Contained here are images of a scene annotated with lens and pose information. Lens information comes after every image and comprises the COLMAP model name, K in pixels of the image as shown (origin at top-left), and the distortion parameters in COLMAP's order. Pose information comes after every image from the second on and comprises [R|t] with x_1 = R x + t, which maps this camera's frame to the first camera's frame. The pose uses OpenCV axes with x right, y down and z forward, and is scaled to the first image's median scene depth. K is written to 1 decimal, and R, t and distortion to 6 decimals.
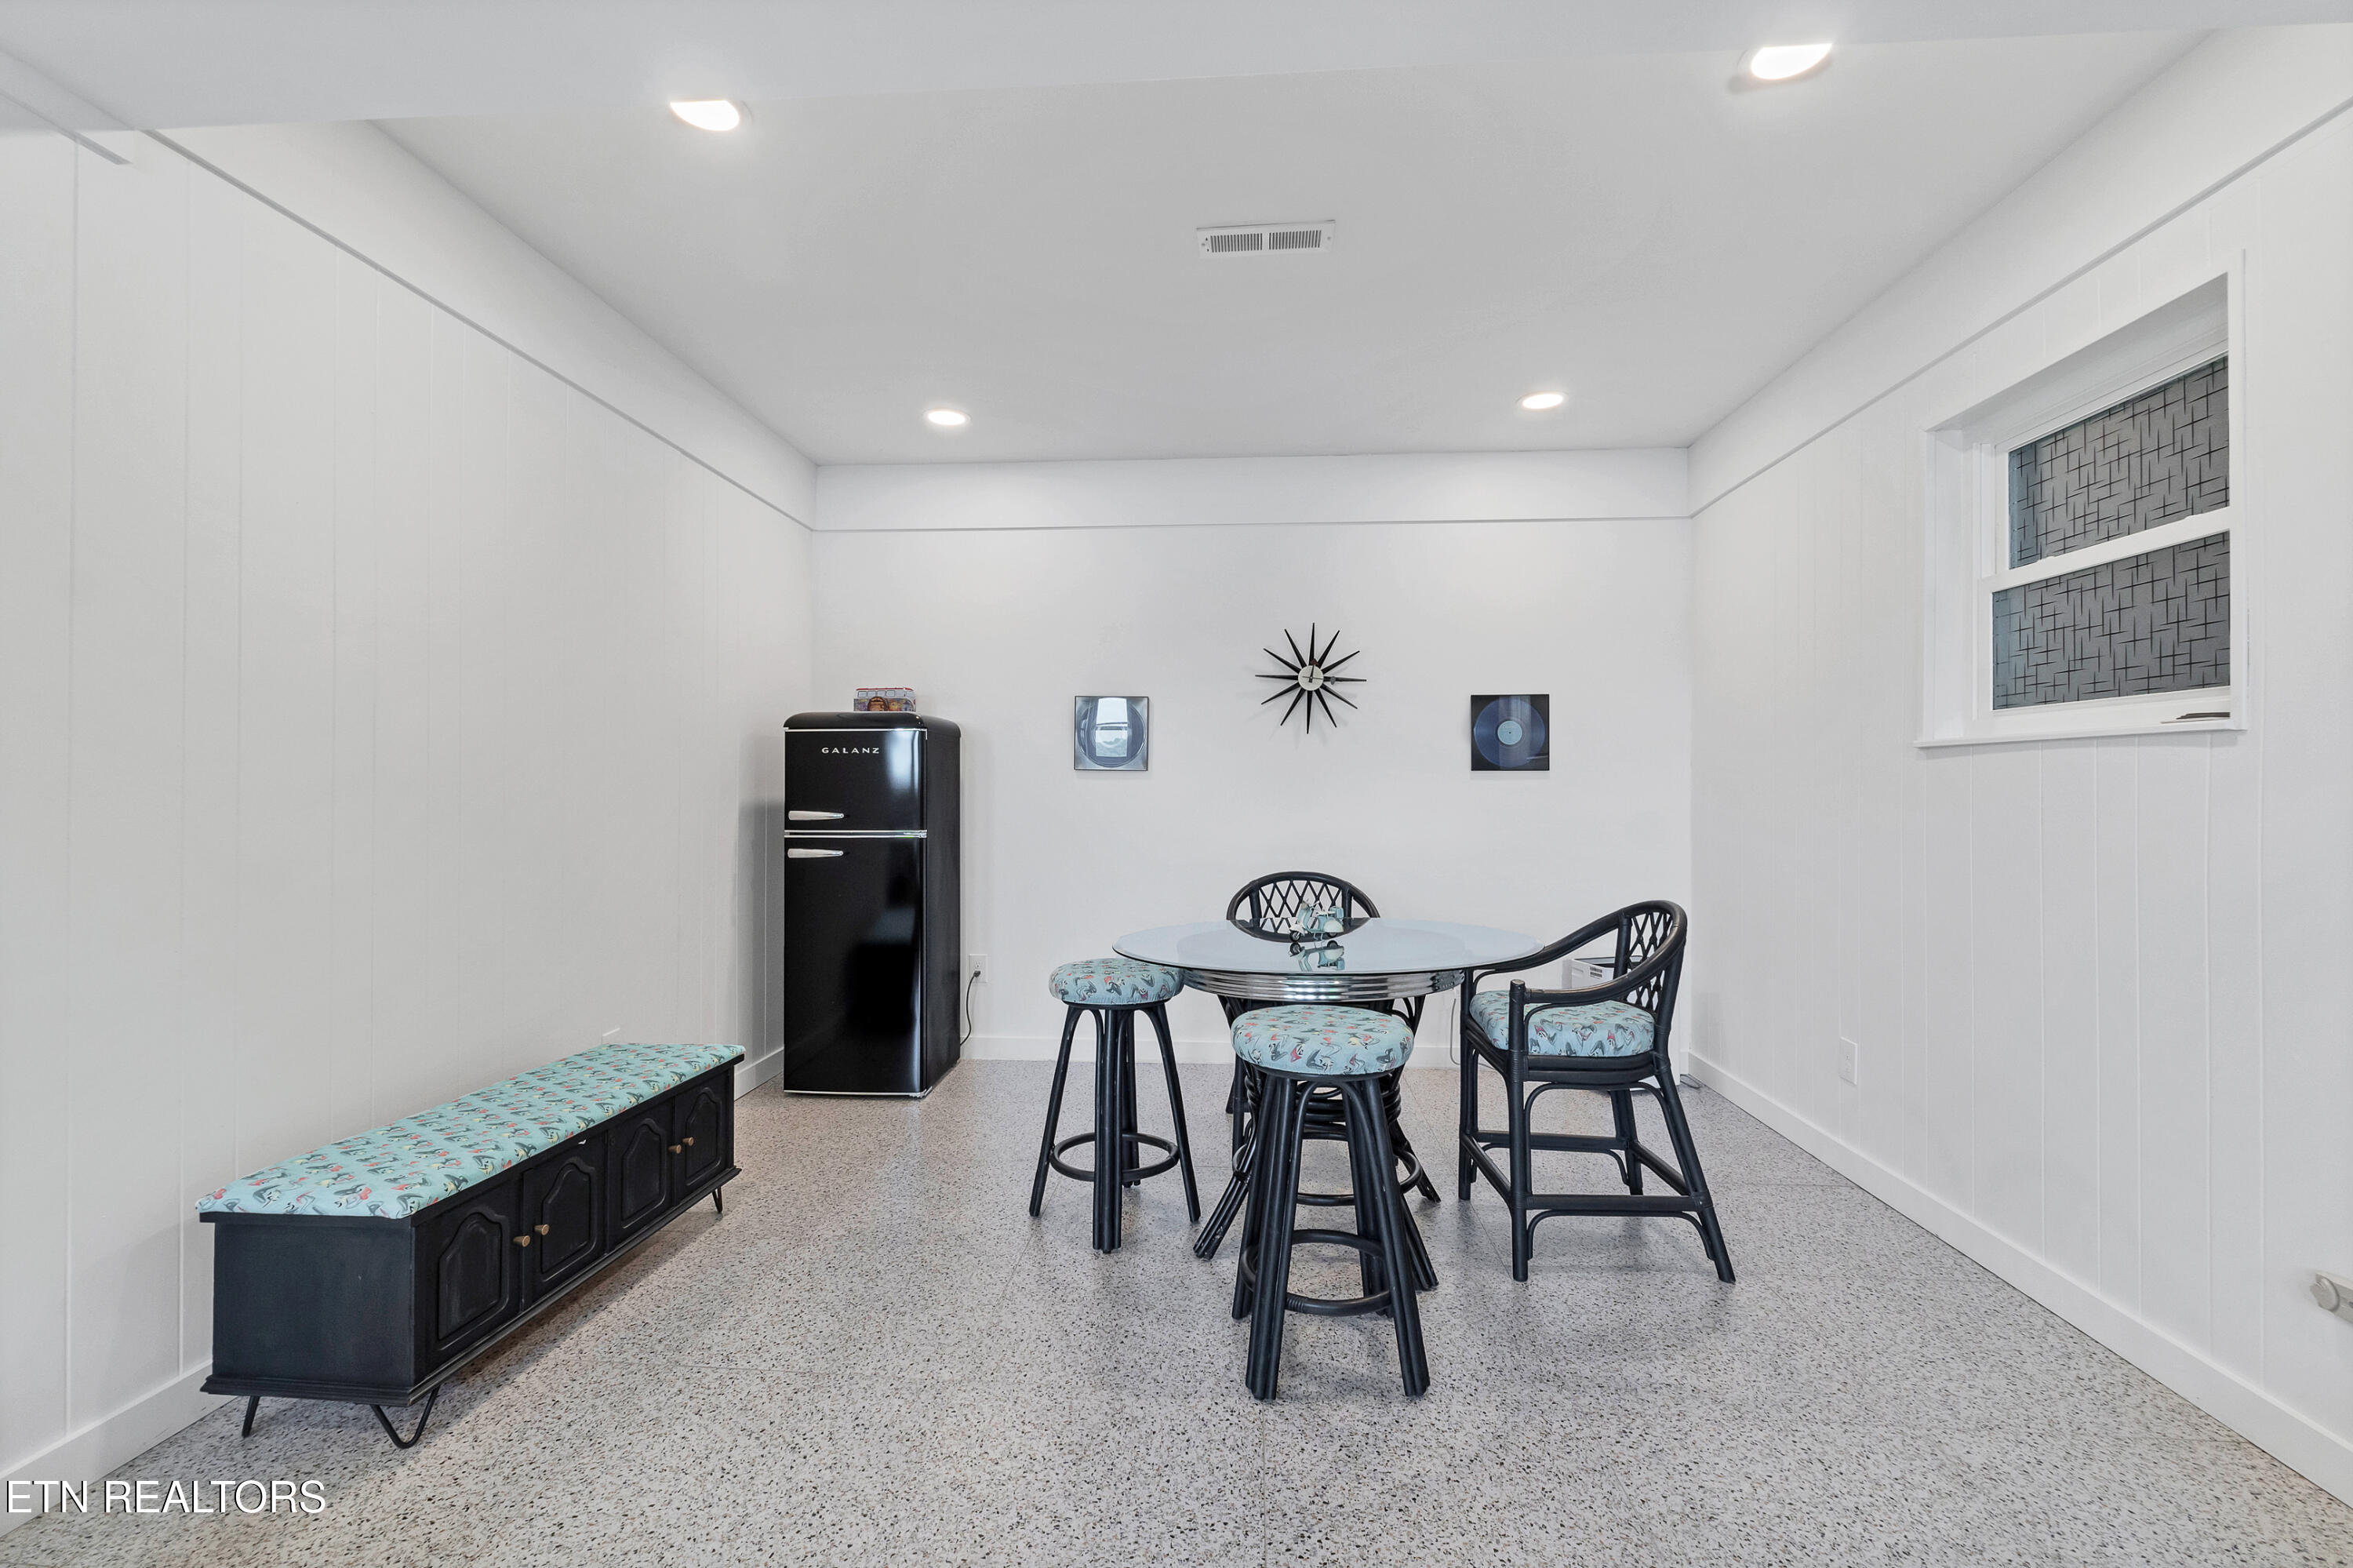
lens RADIAL K [[1021.4, 0, 1161.3], [0, 1021.4, 780.4], [0, 0, 1]] dist [-0.007914, 0.000246]
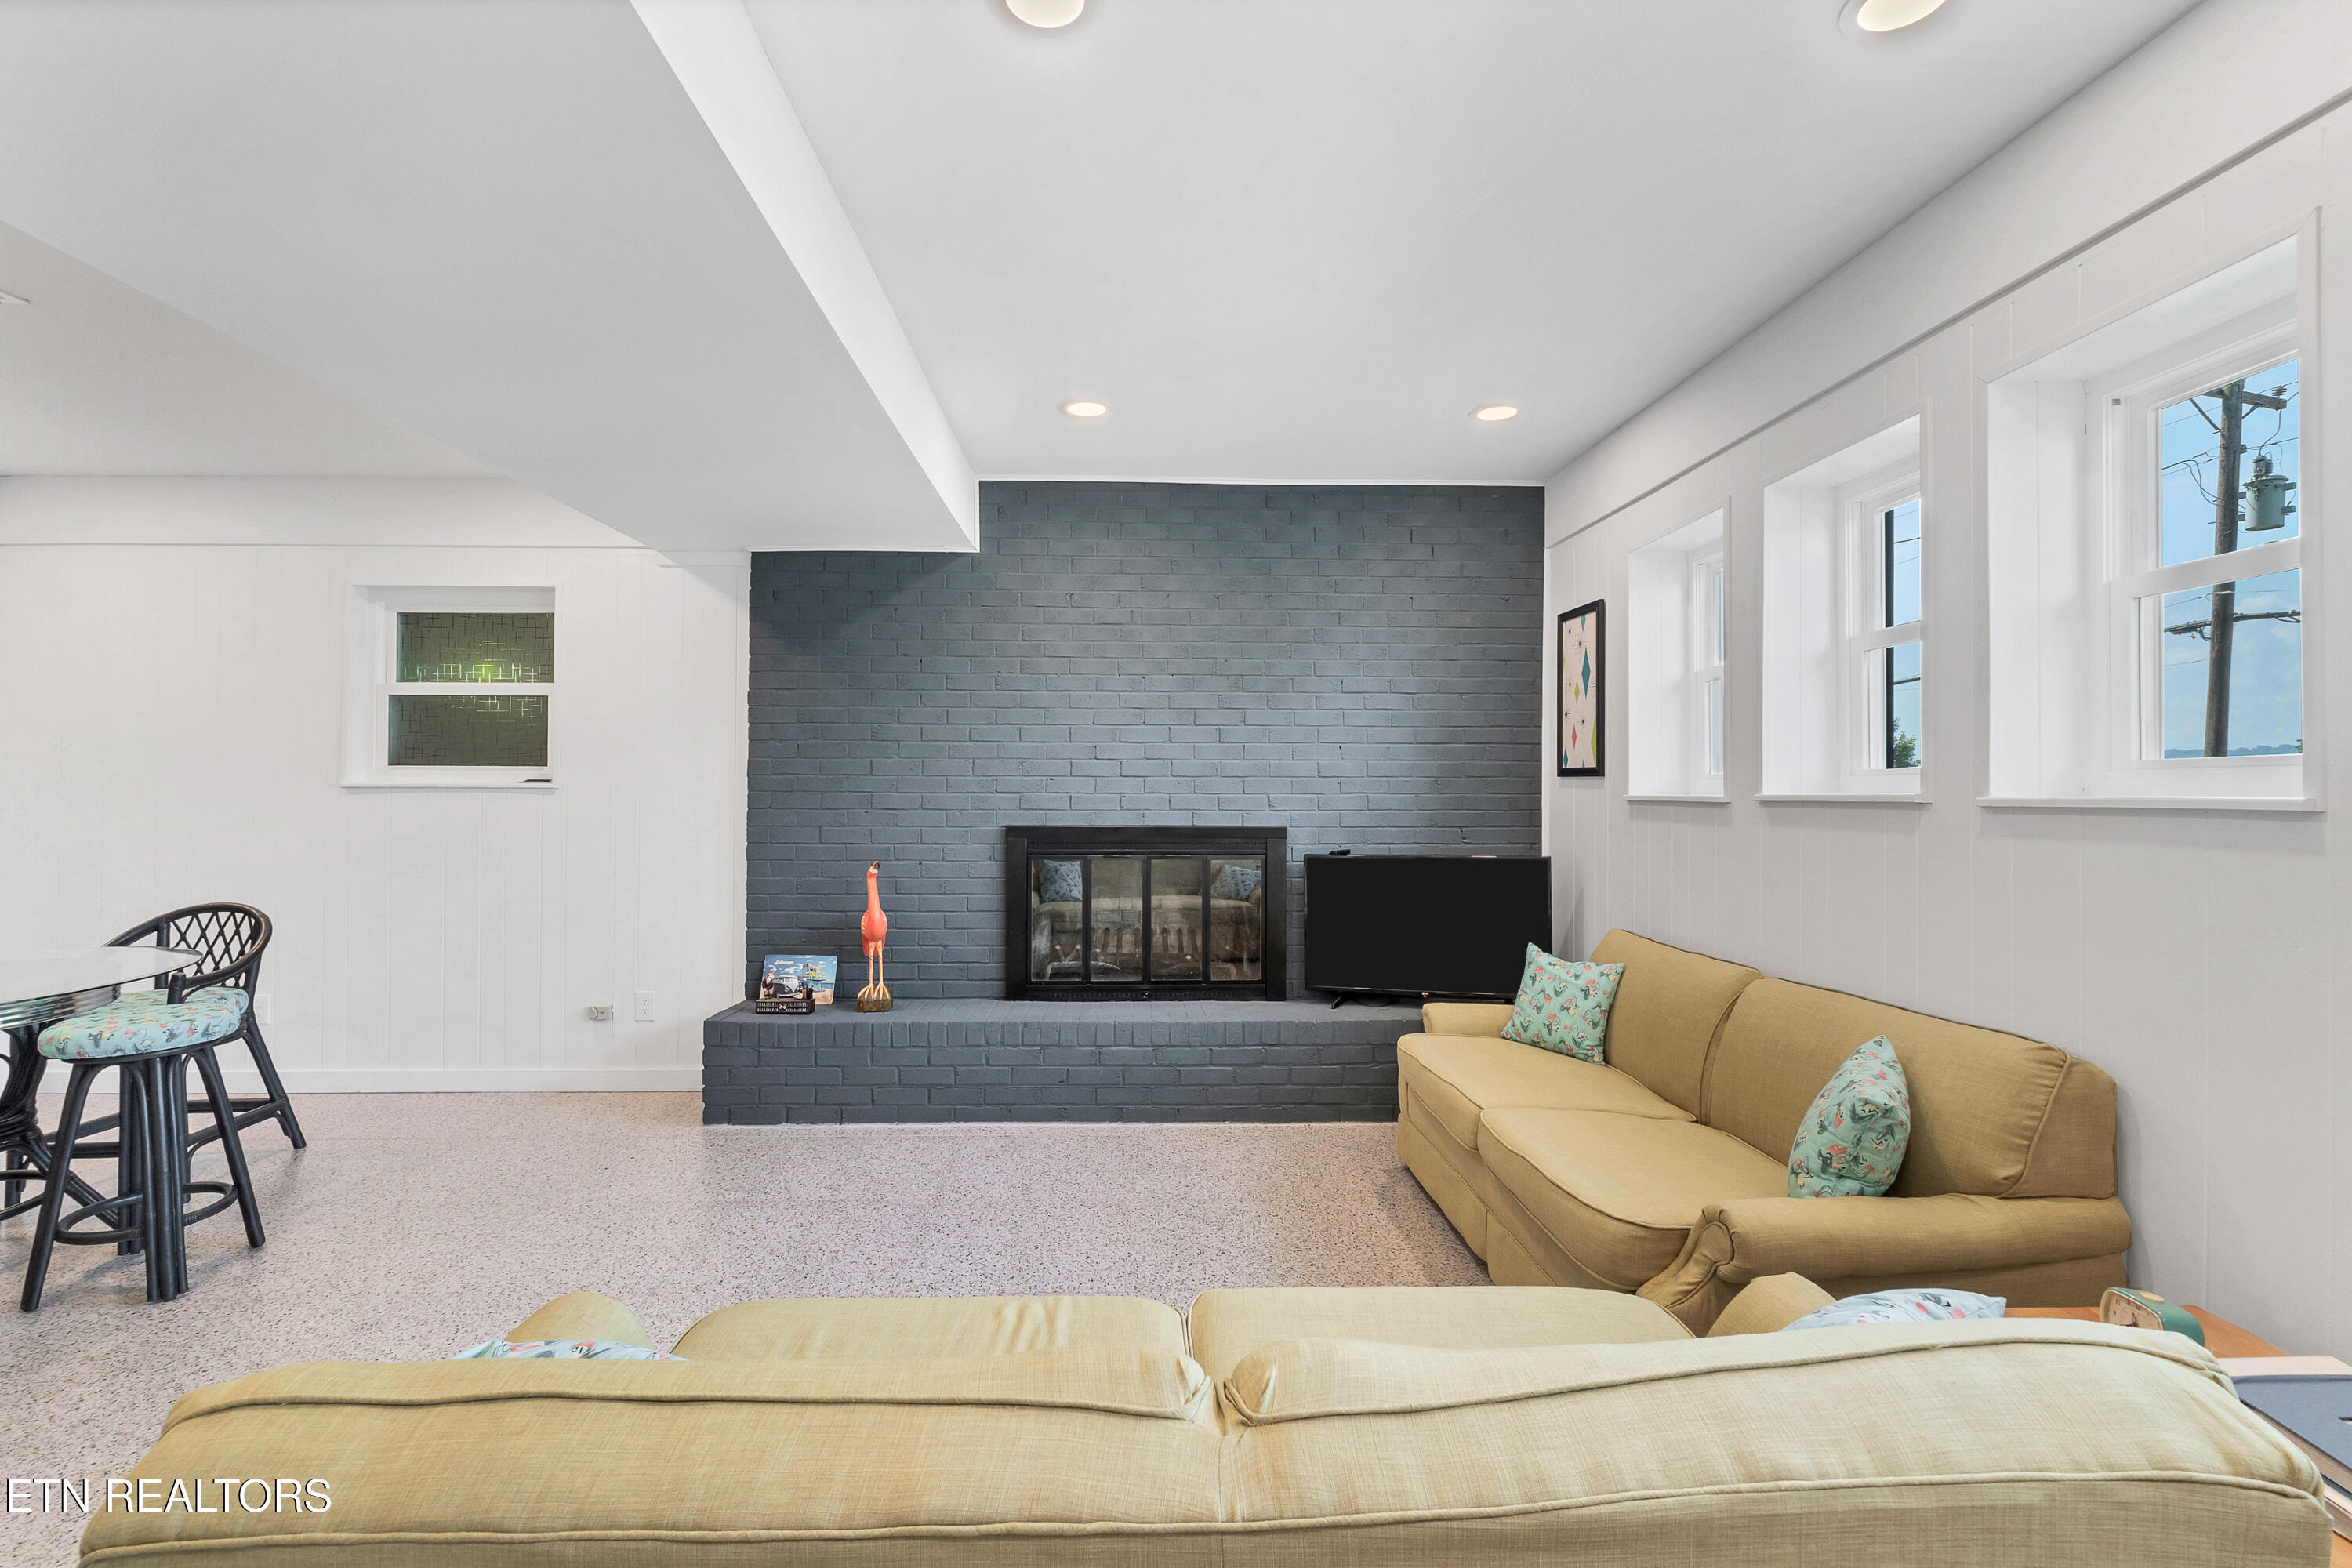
lens RADIAL K [[1020.9, 0, 1160.8], [0, 1020.9, 780.4], [0, 0, 1]] dist [-0.007914, 0.000246]
pose [[-0.109925, 0.007033, 0.993915, -0.717841], [-0.011687, 0.999897, -0.008367, -0.033867], [-0.993871, -0.012536, -0.109832, -0.057813]]
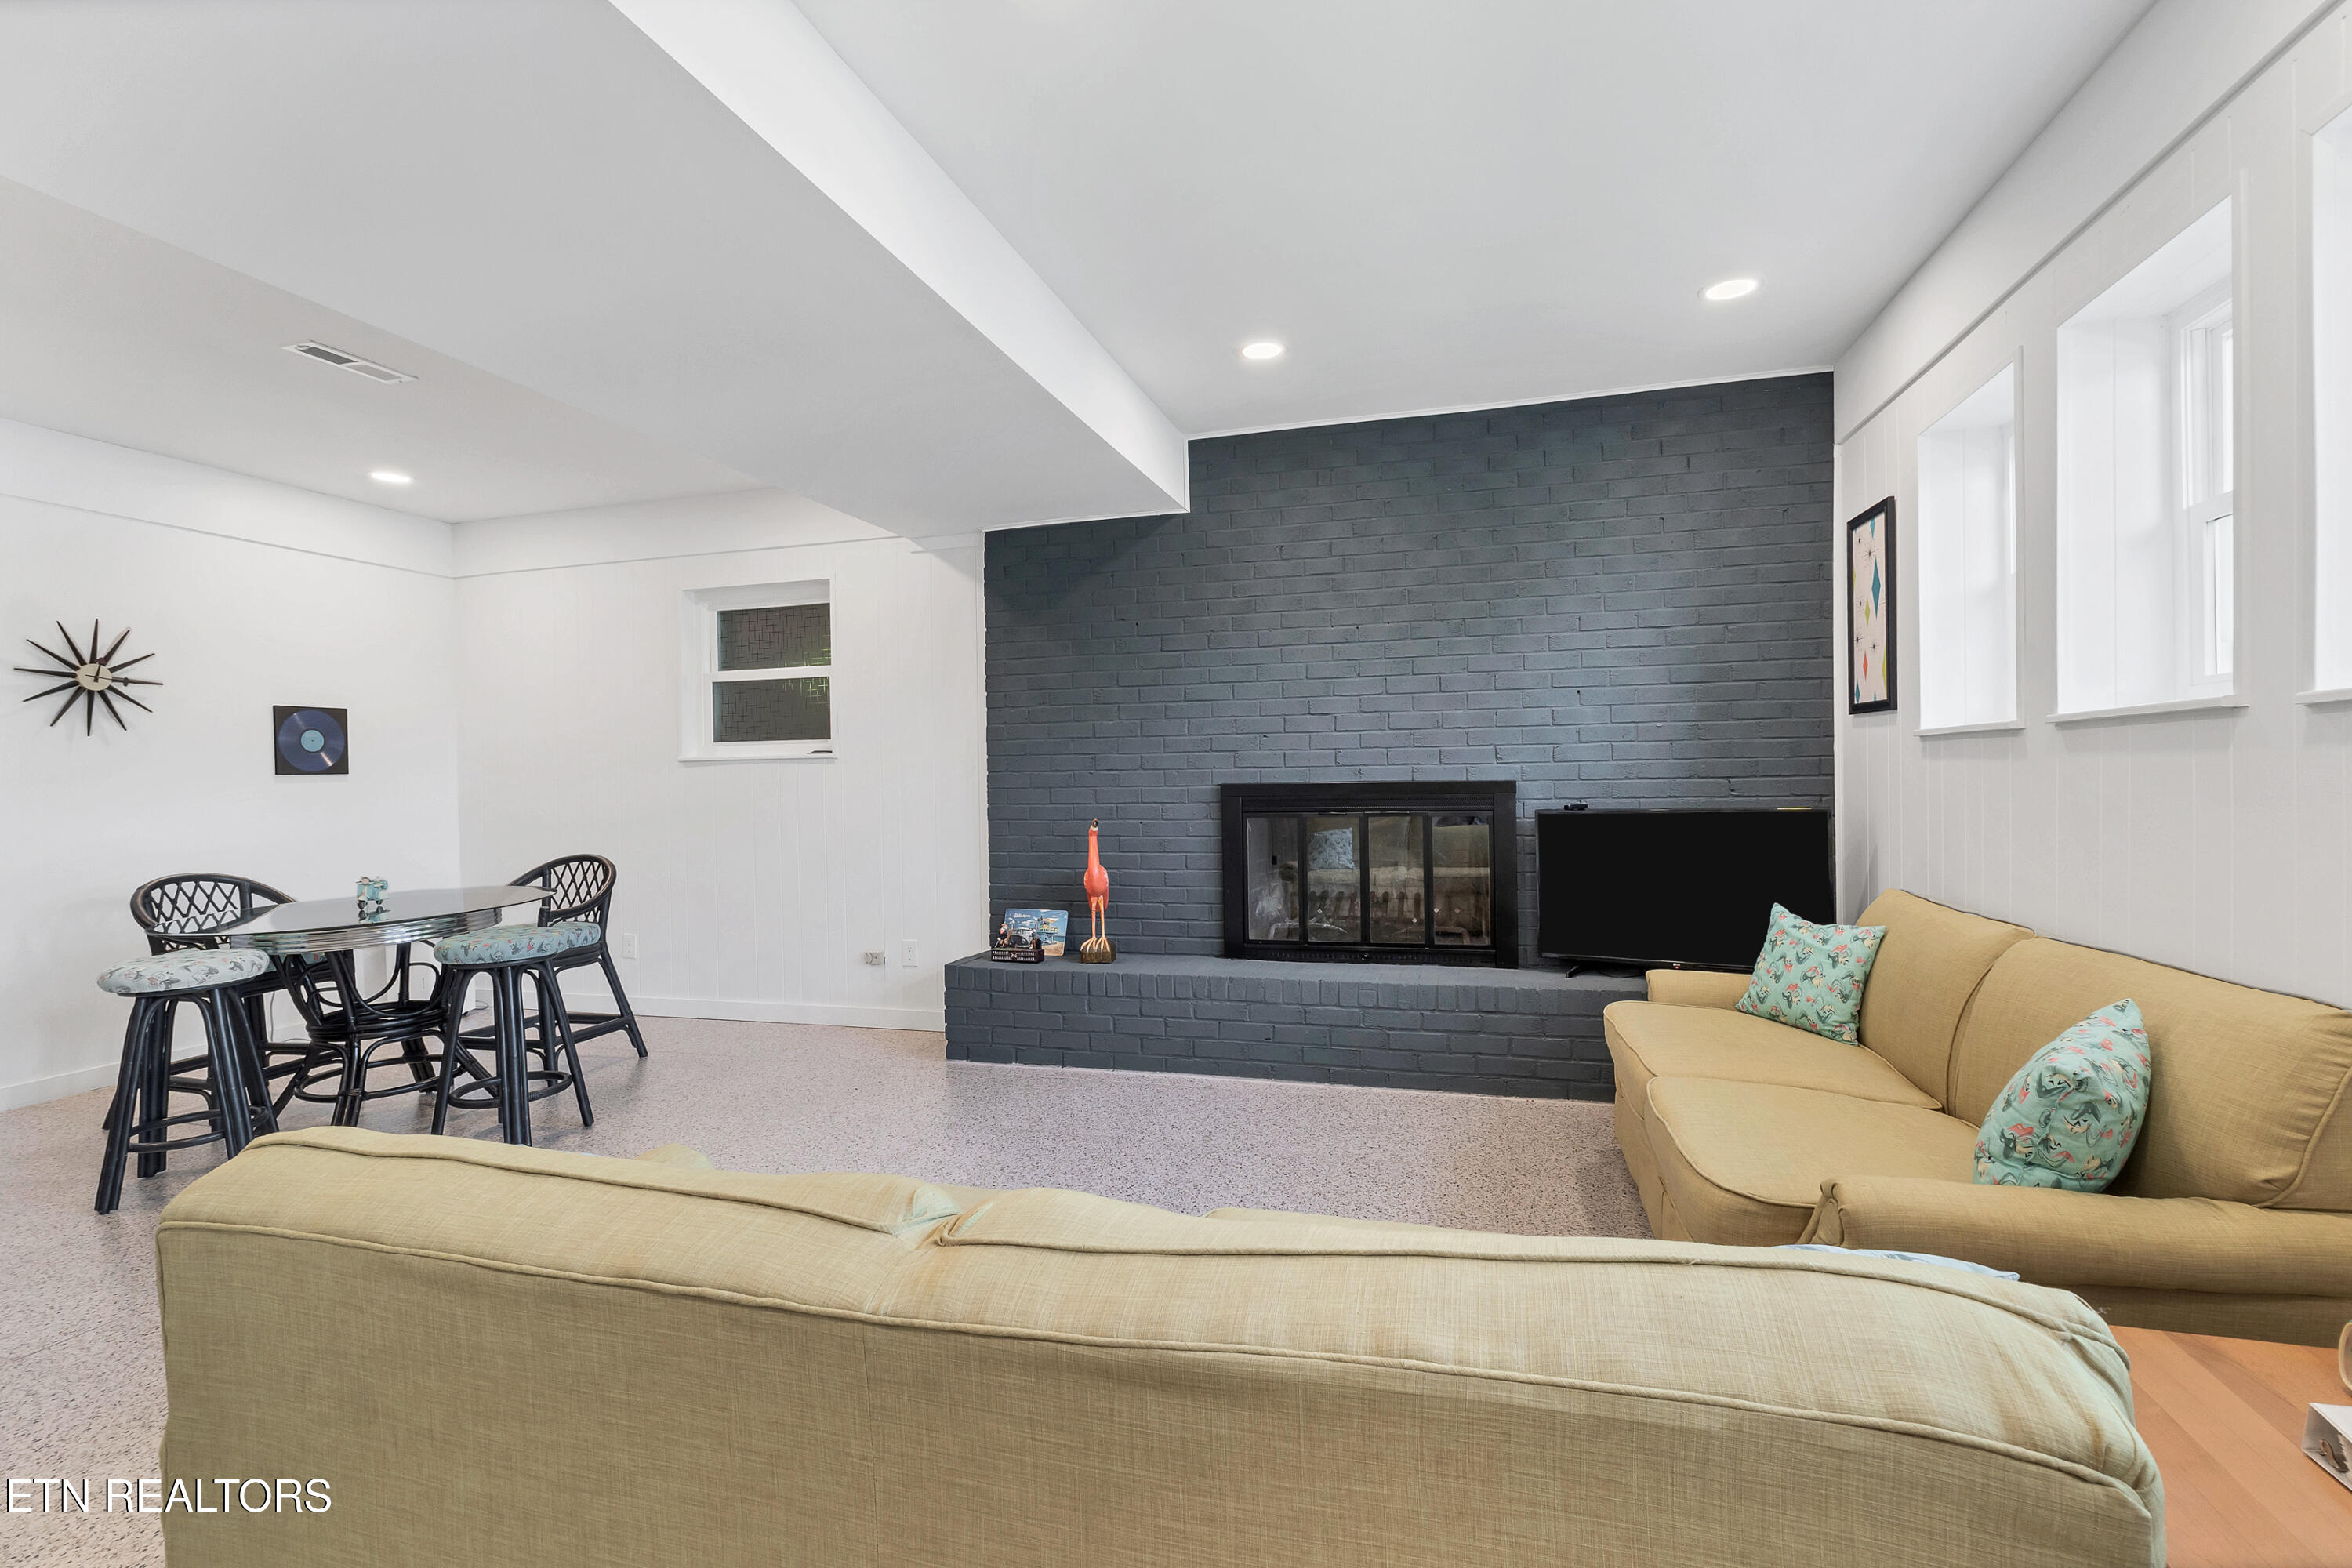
lens RADIAL K [[1048.5, 0, 1178.8], [0, 1048.5, 783.6], [0, 0, 1]] dist [-0.007490, 0.000038]
pose [[0.192654, -0.015350, 0.981147, -0.723957], [0.009752, 0.999858, 0.013728, -0.006937], [-0.981218, 0.006923, 0.192776, -0.196004]]
